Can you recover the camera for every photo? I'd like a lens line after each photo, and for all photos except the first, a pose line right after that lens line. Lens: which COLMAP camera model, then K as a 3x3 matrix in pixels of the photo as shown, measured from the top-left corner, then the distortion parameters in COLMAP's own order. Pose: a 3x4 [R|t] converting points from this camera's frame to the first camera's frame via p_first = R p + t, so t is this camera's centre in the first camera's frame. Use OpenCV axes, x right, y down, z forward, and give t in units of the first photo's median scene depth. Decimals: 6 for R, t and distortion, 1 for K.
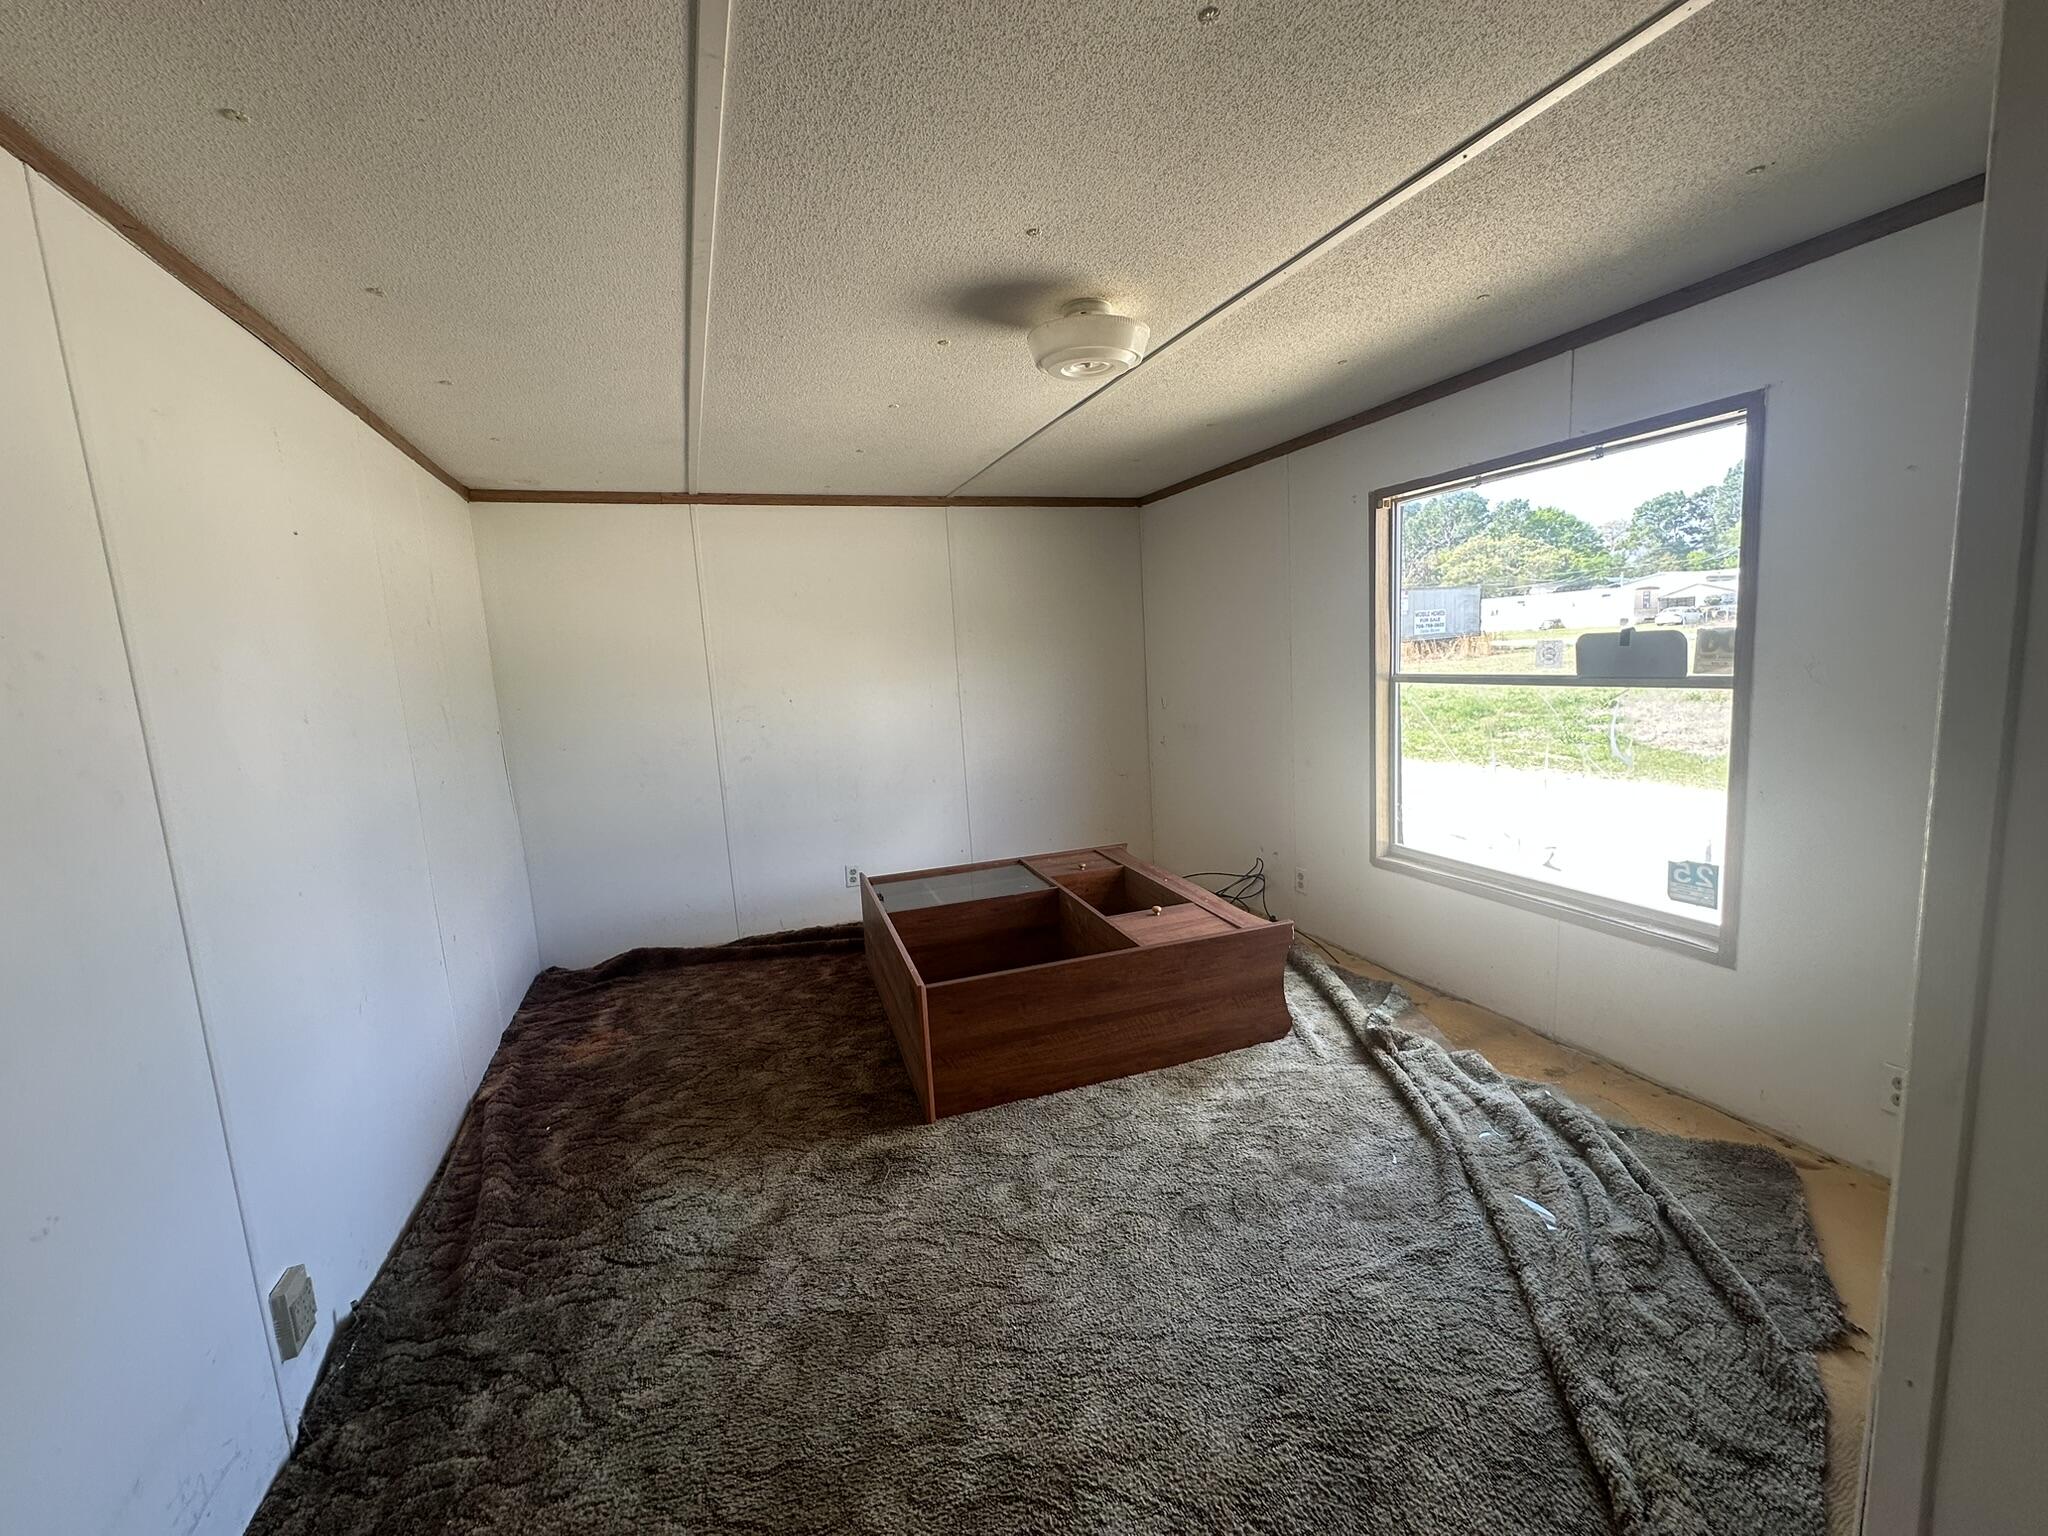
lens RADIAL K [[820.3, 0, 1020.2], [0, 820.3, 760.5], [0, 0, 1]] dist [-0.003505, 0.001582]
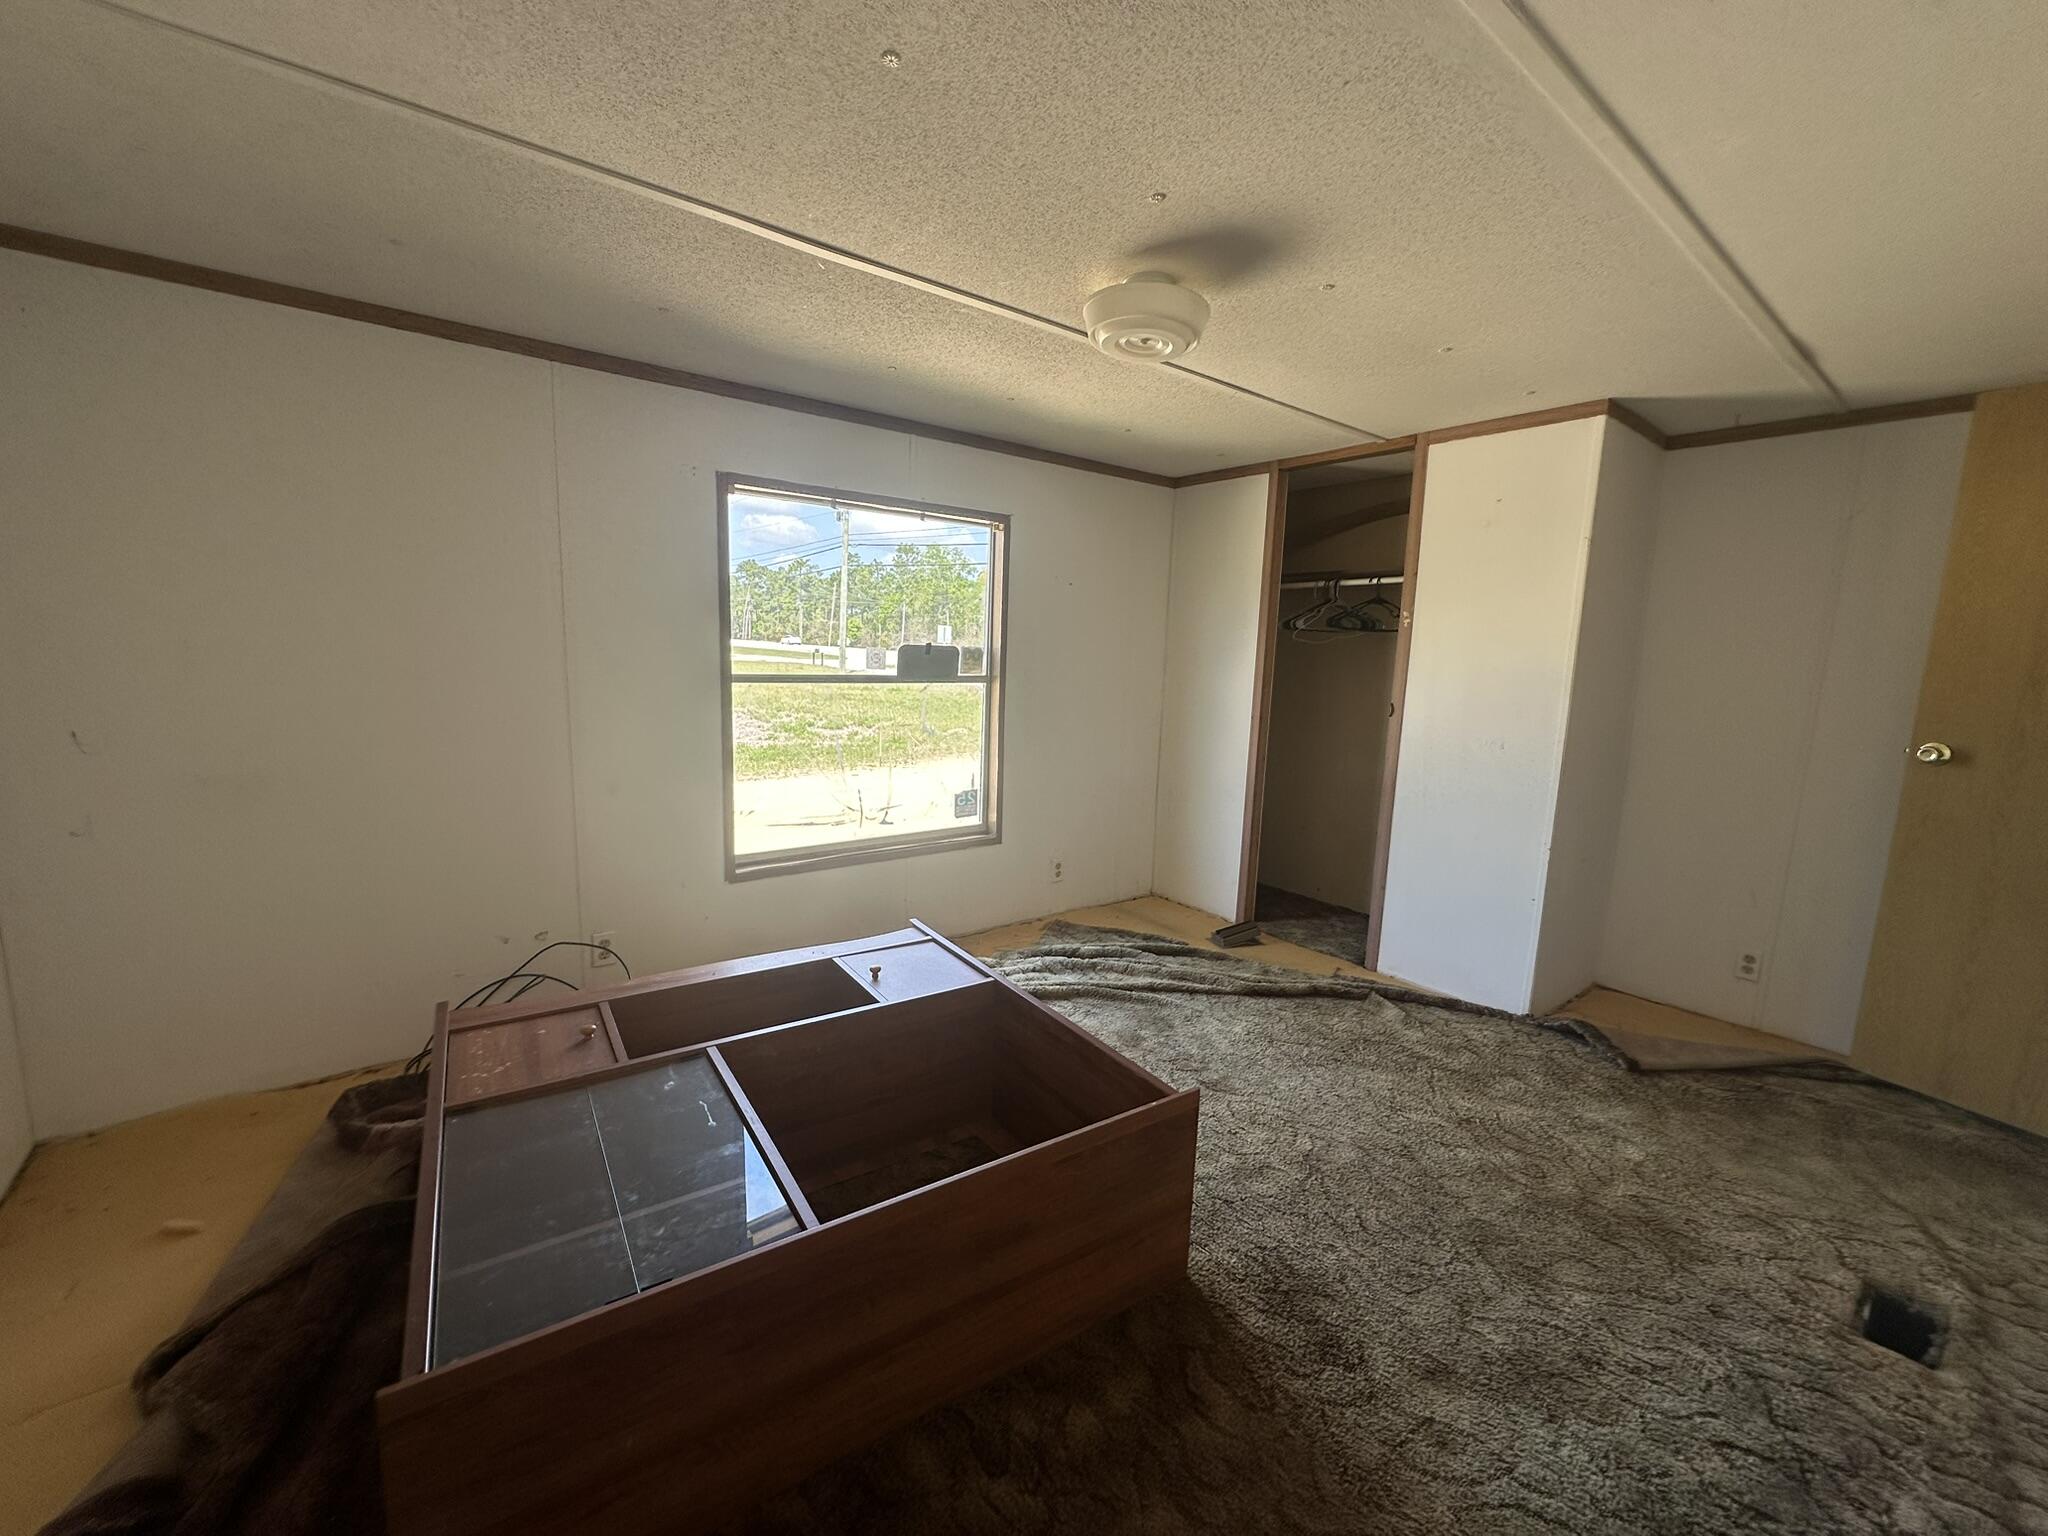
lens RADIAL K [[820.3, 0, 1025.1], [0, 820.3, 763.7], [0, 0, 1]] dist [-0.003505, 0.001582]
pose [[-0.271441, -0.089942, 0.958243, -0.763144], [0.109947, 0.986208, 0.123712, -0.117215], [-0.956155, 0.138936, -0.257808, 1.313297]]
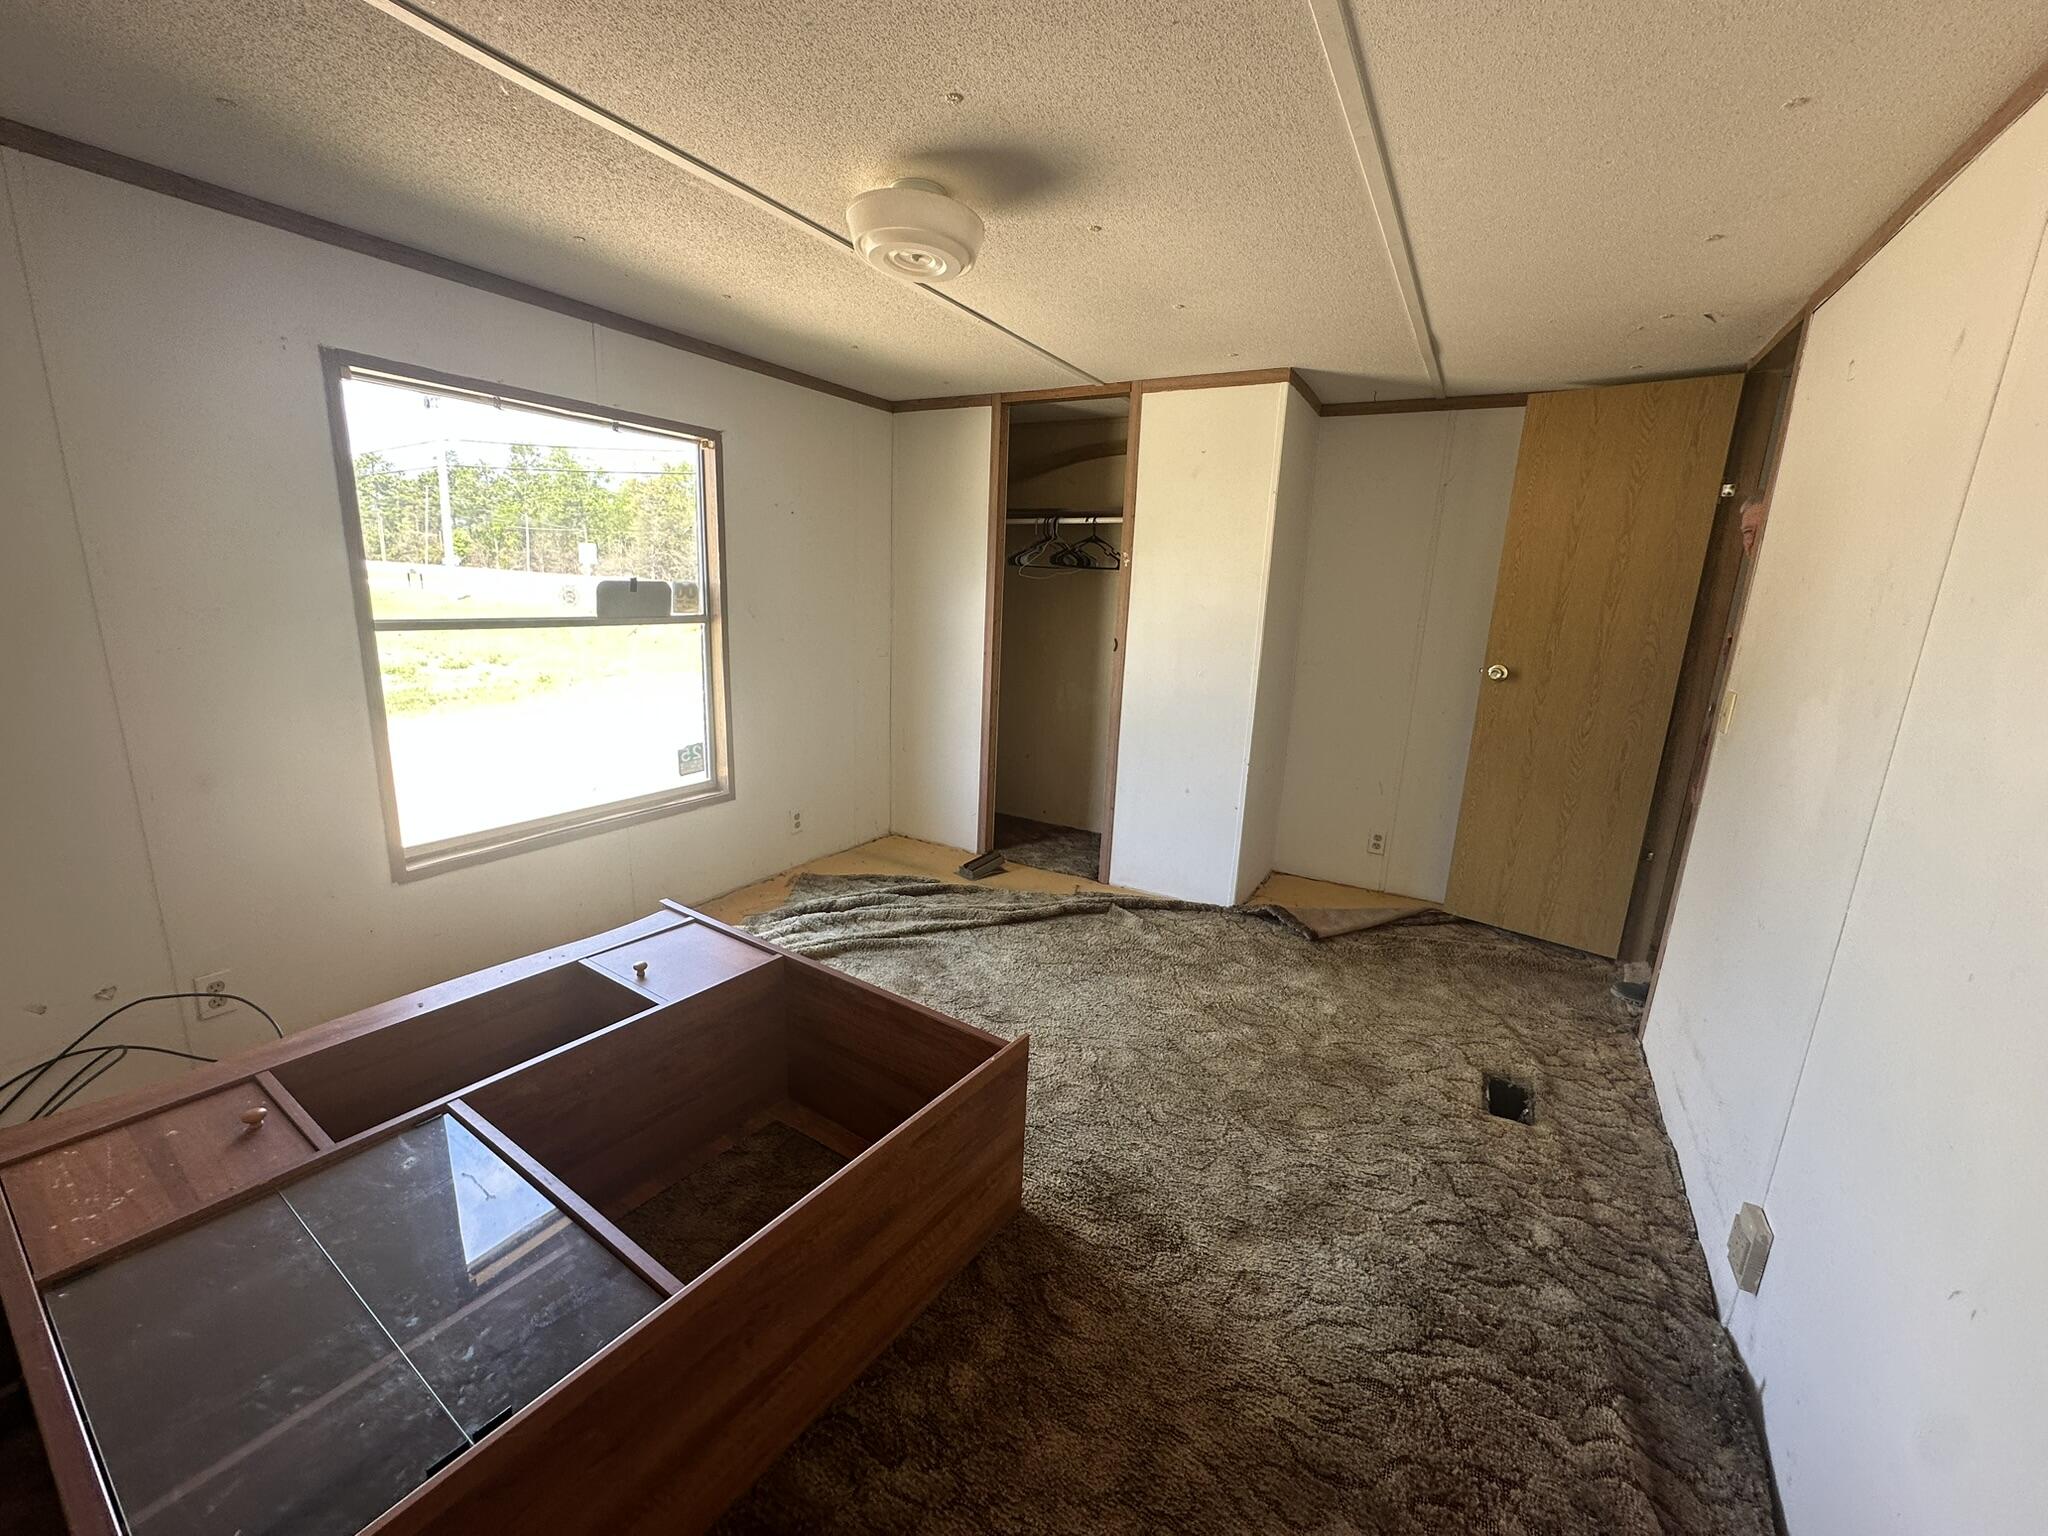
lens RADIAL K [[820.3, 0, 1023.9], [0, 820.3, 763.7], [0, 0, 1]] dist [-0.003505, 0.001582]
pose [[-0.614492, -0.142035, 0.776032, -0.677126], [0.097278, 0.962512, 0.253195, -0.155171], [-0.782903, 0.231077, -0.577639, 1.398533]]
